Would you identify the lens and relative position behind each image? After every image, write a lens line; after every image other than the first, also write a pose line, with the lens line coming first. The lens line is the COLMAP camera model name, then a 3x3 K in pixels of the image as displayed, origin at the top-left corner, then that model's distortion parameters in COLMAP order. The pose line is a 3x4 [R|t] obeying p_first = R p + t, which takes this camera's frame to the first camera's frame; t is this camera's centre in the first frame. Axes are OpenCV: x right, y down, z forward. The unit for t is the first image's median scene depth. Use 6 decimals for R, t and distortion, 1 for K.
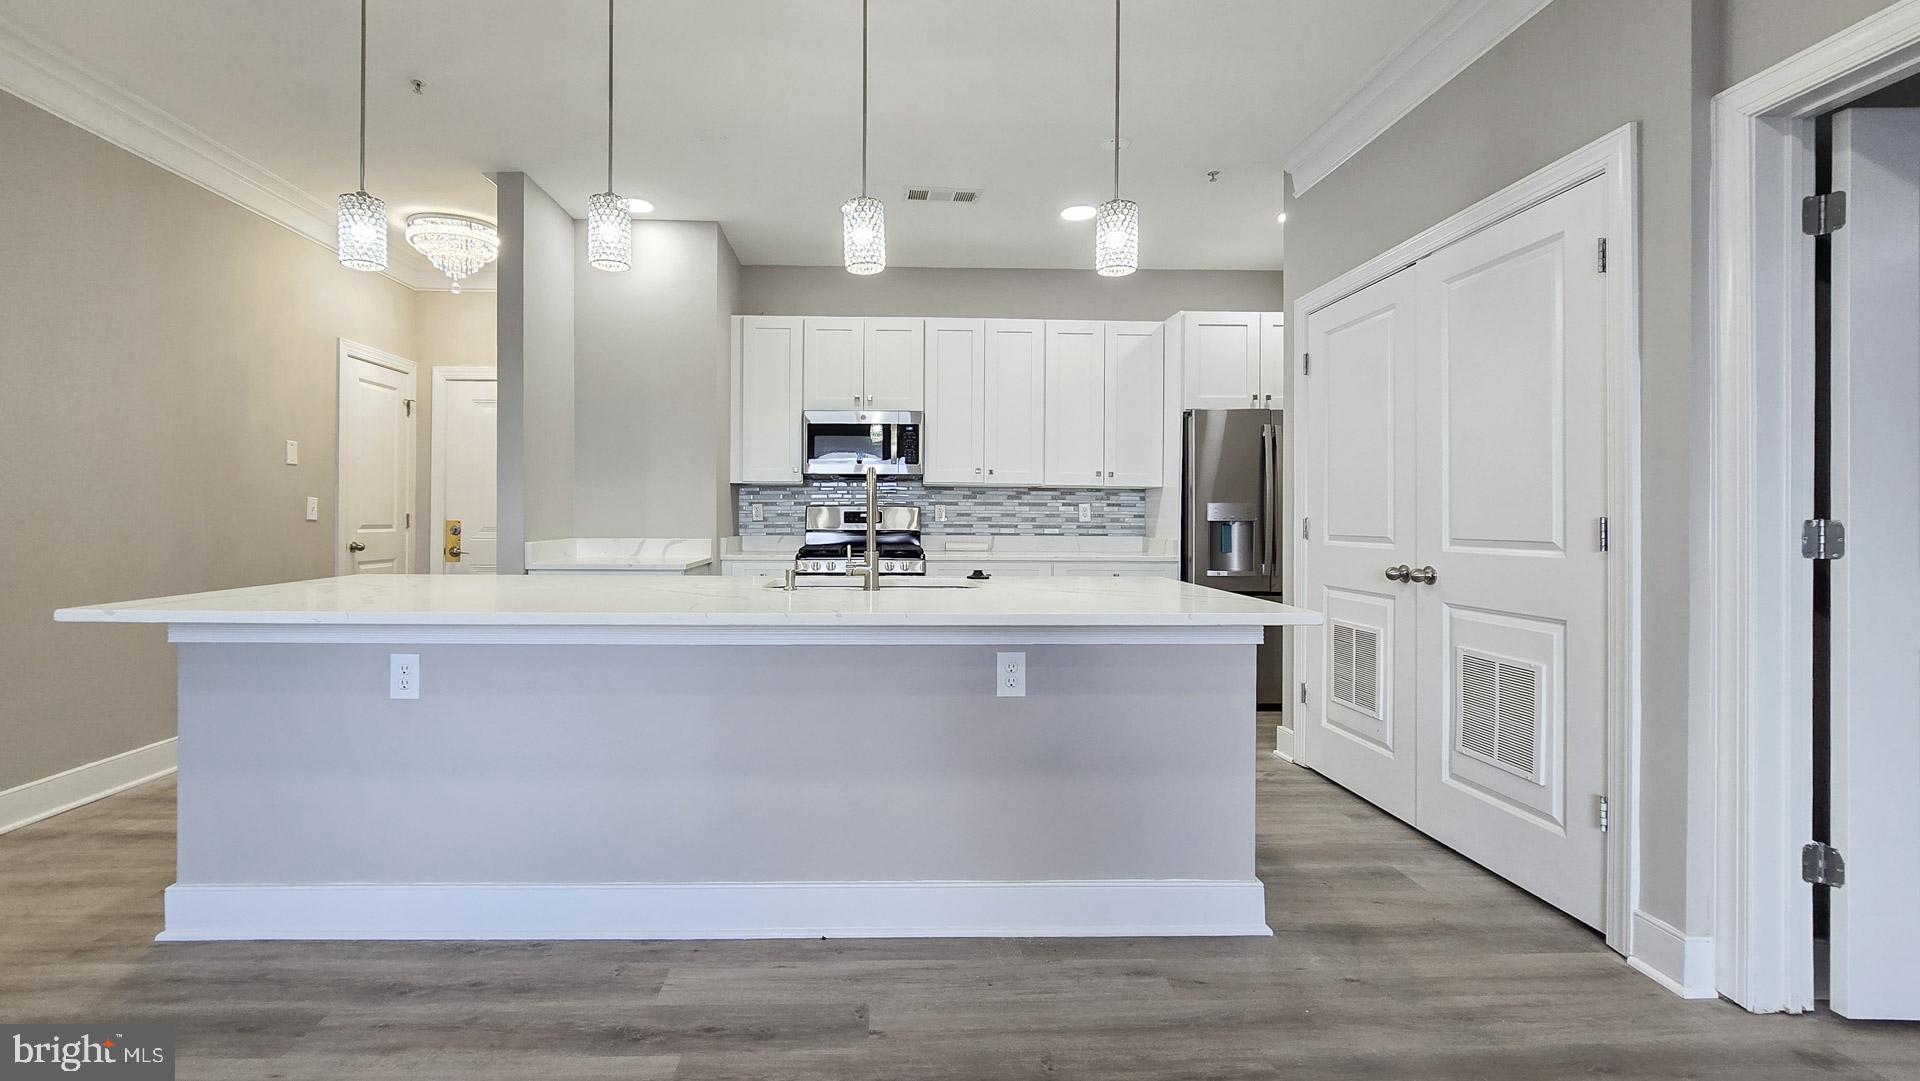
lens RADIAL K [[794.0, 0, 902.3], [0, 794.0, 510.9], [0, 0, 1]] dist [-0.002310, -0.000018]
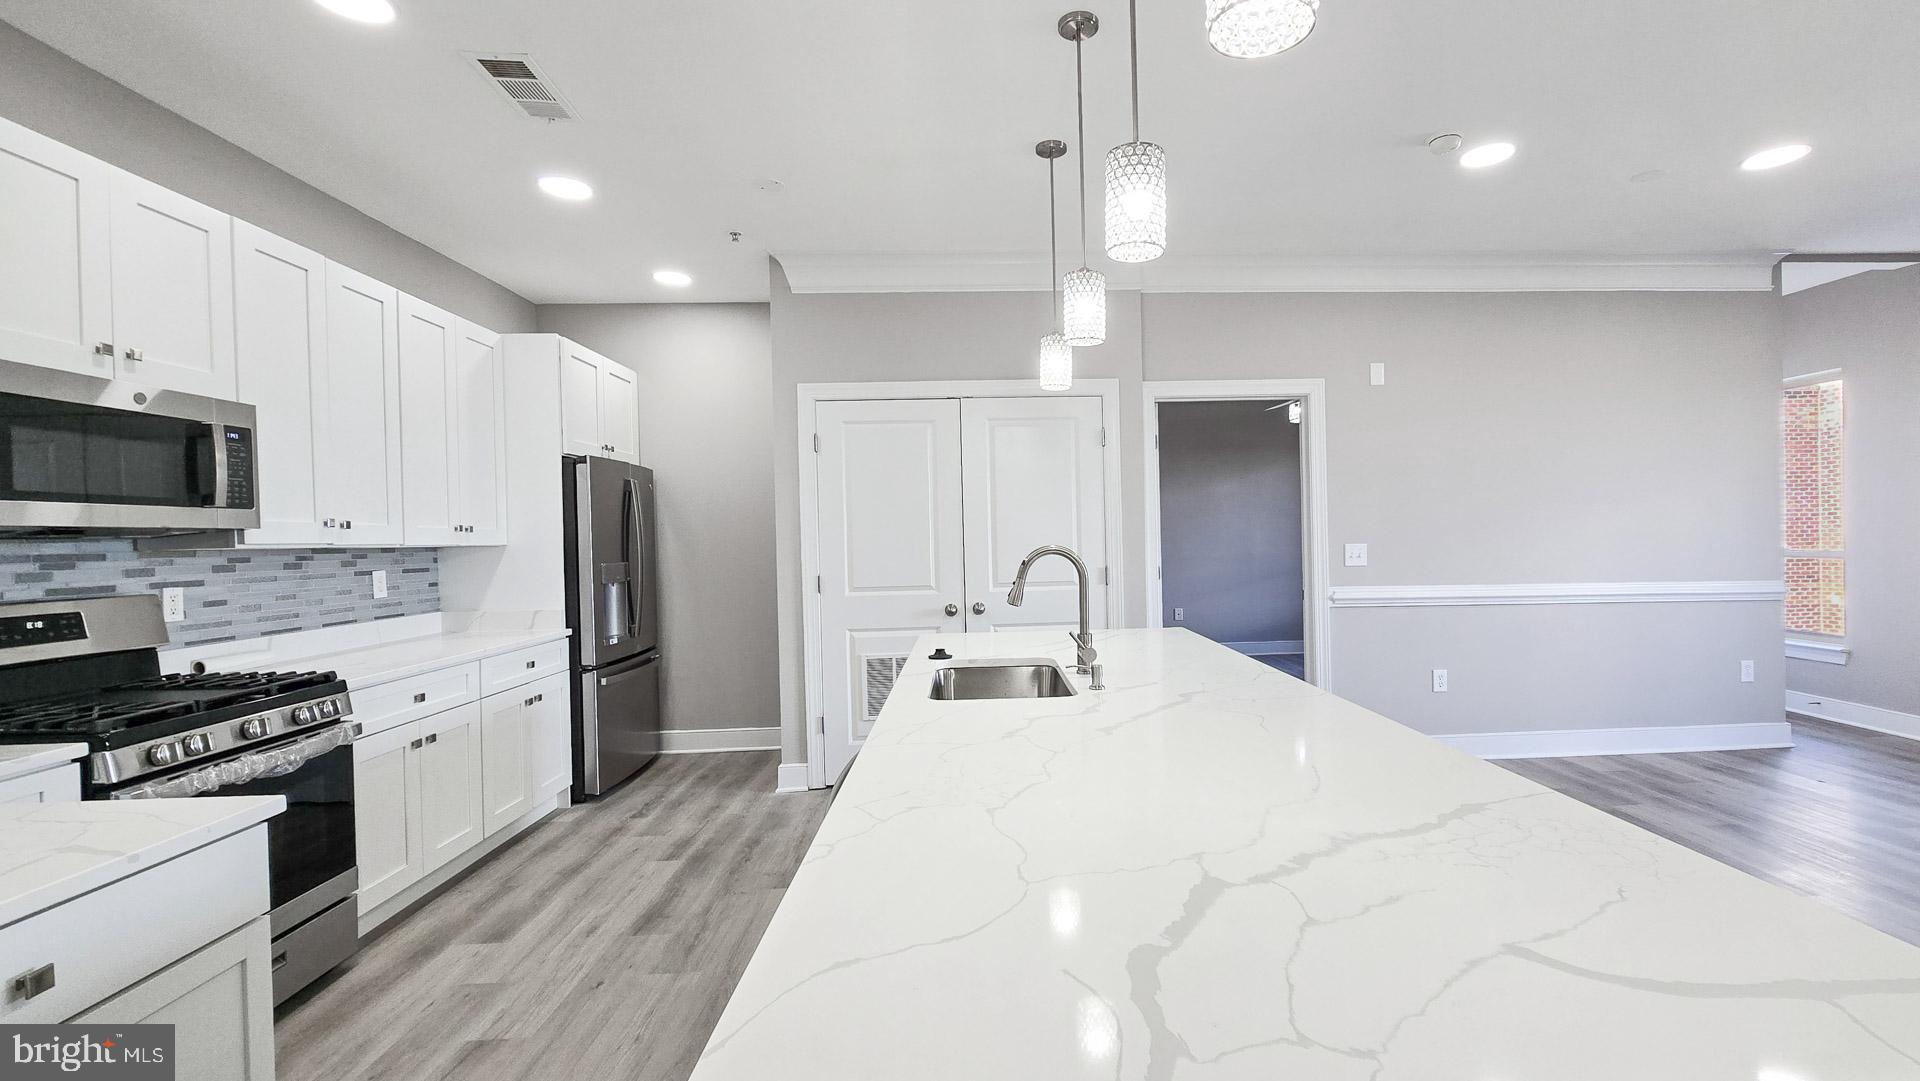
lens RADIAL K [[821.3, 0, 1000.3], [0, 821.3, 546.1], [0, 0, 1]] dist [-0.002085, -0.000357]
pose [[-0.002922, -0.016666, 0.999857, -0.530594], [0.017668, 0.999704, 0.016715, -0.037505], [-0.999840, 0.017715, -0.002627, 0.562554]]
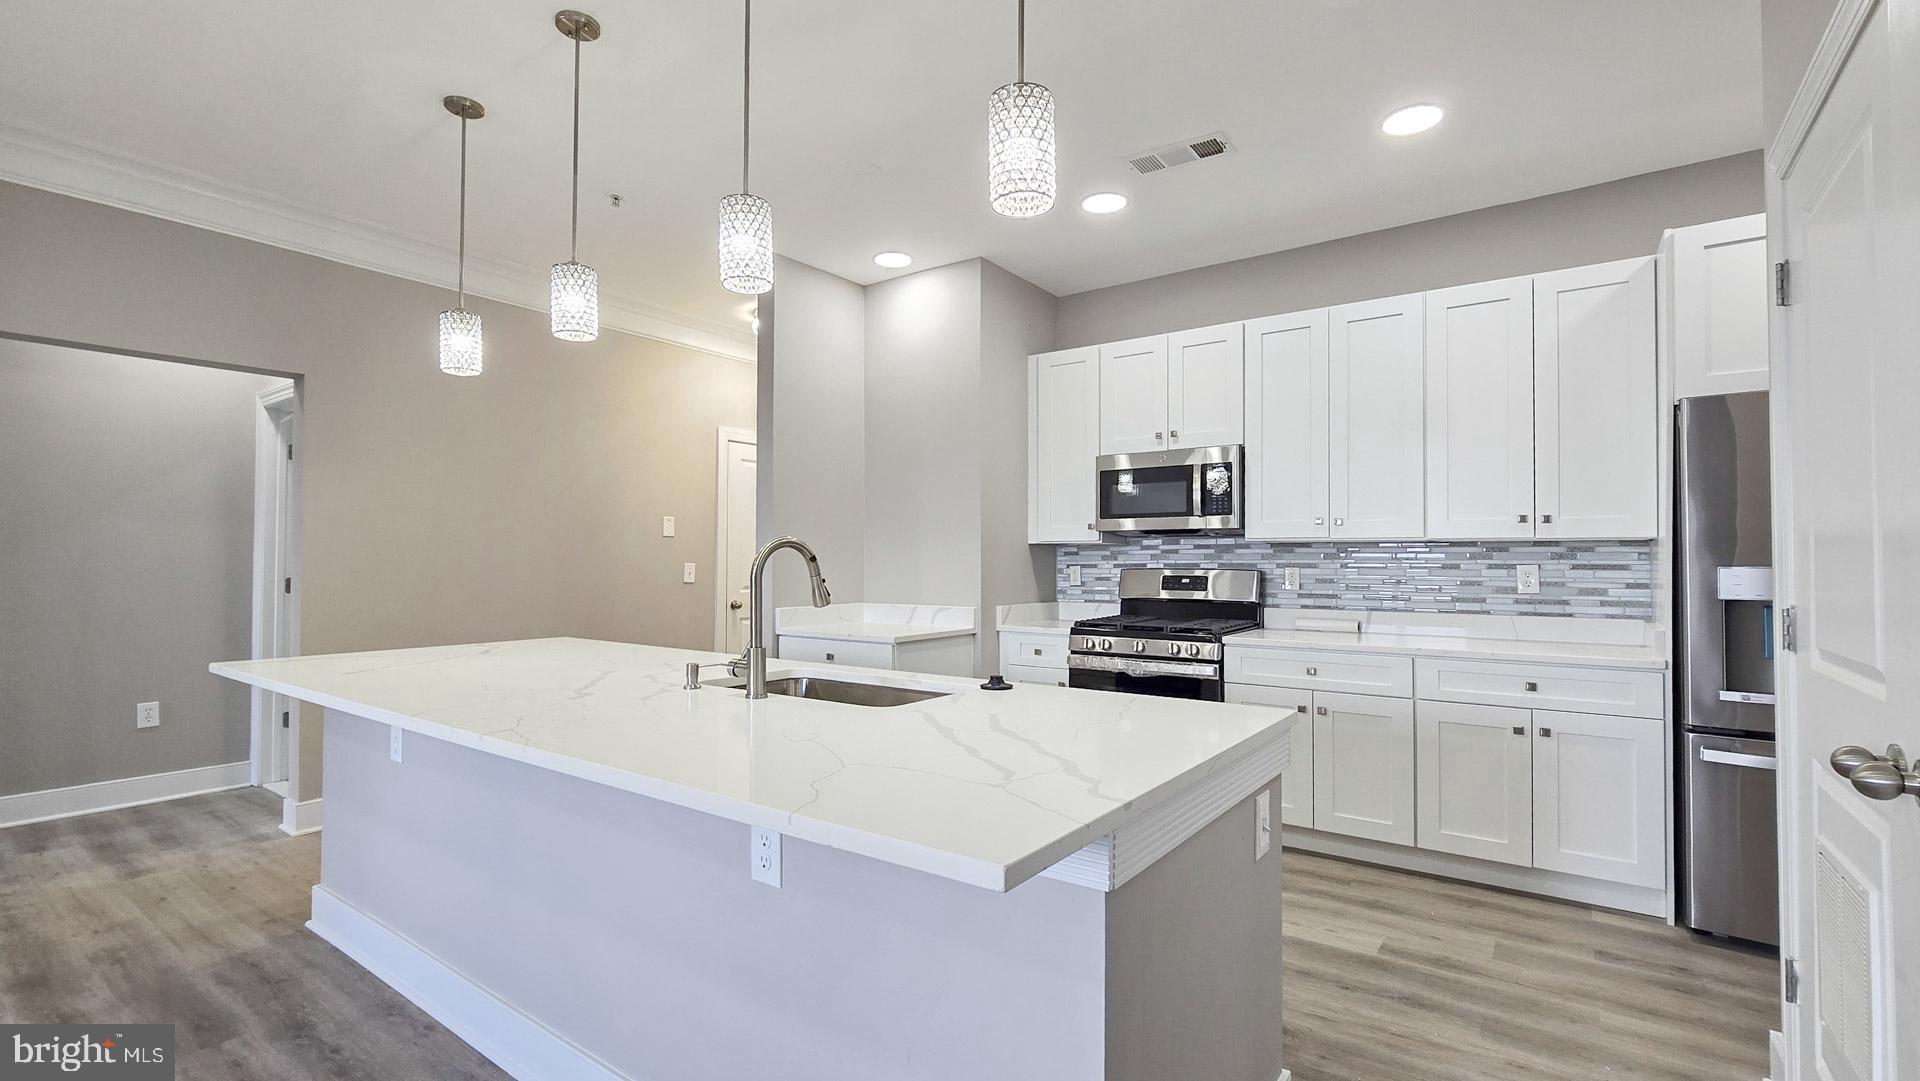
lens RADIAL K [[821.3, 0, 1000.3], [0, 821.3, 546.1], [0, 0, 1]] dist [-0.002085, -0.000357]
pose [[0.809529, -0.014478, -0.586901, 0.318874], [0.003777, 0.999804, -0.019454, -0.015472], [0.587068, 0.013532, 0.809425, 0.251346]]
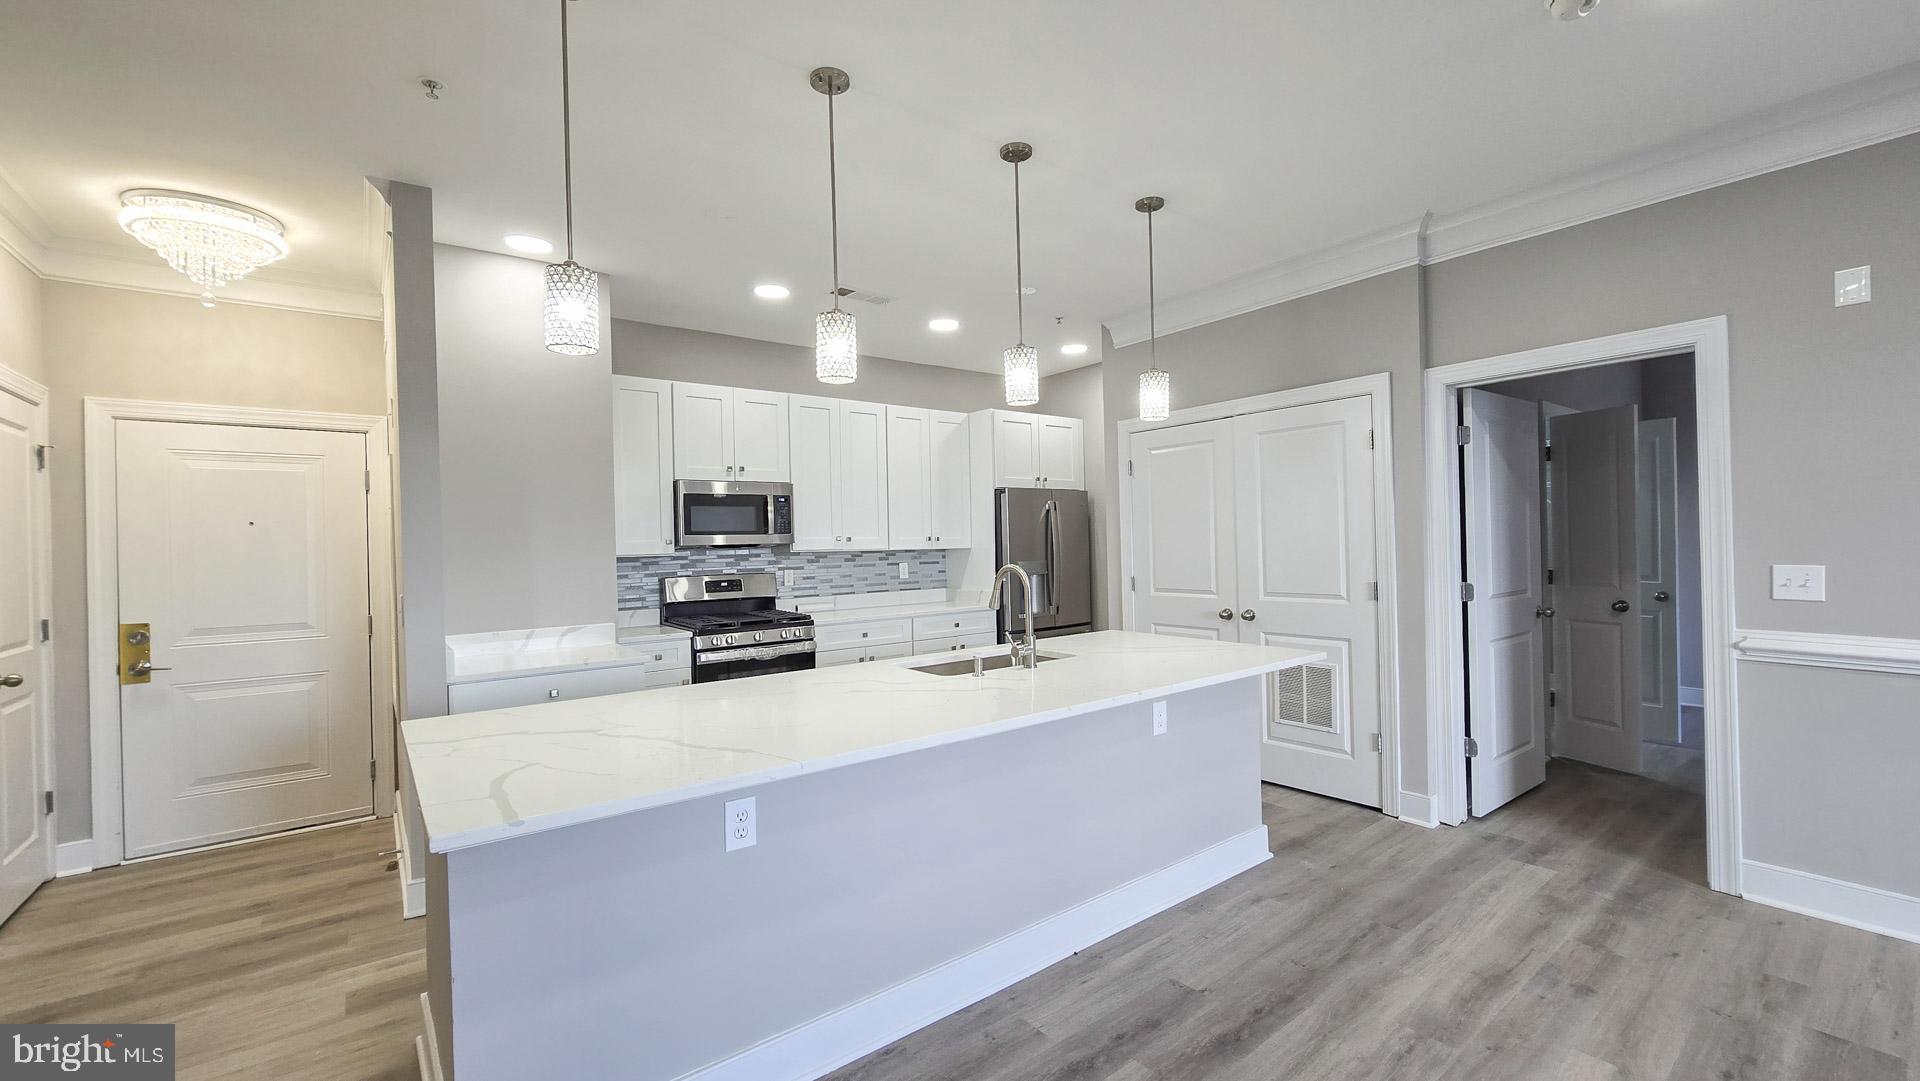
lens RADIAL K [[757.5, 0, 960.0], [0, 757.5, 540.5], [0, 0, 1]] dist [-0.003302, -0.000227]
pose [[0.811857, -0.020430, 0.583499, -0.406321], [0.022721, 0.999736, 0.003391, -0.051139], [-0.583414, 0.010505, 0.812107, 0.059827]]
